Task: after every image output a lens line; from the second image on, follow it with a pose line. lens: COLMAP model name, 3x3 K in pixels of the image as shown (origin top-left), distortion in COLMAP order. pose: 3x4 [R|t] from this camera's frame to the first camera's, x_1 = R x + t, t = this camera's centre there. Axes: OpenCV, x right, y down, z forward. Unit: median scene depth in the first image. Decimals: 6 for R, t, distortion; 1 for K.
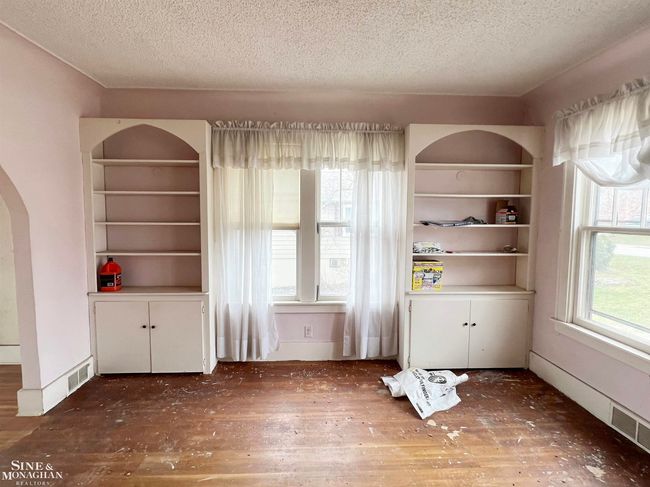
lens RADIAL K [[330.7, 0, 323.6], [0, 330.7, 242.2], [0, 0, 1]] dist [-0.004084, -0.000037]
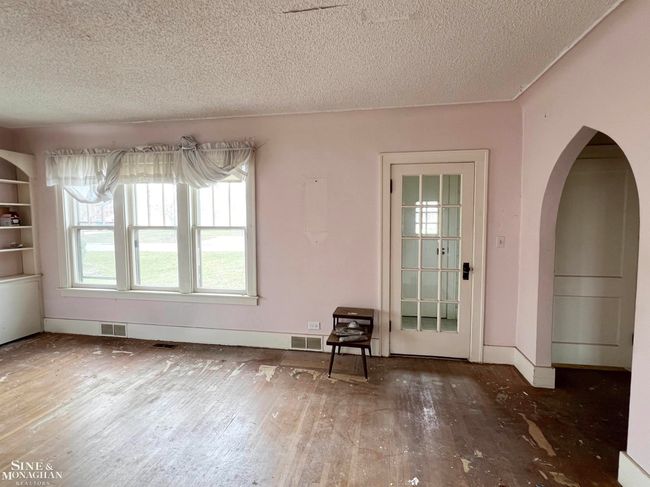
lens RADIAL K [[330.7, 0, 324.2], [0, 330.7, 242.9], [0, 0, 1]] dist [-0.004084, -0.000037]
pose [[0.212927, -0.072456, 0.974378, -0.516965], [0.078638, 0.995282, 0.056826, 0.038819], [-0.973898, 0.064524, 0.217620, -0.537420]]
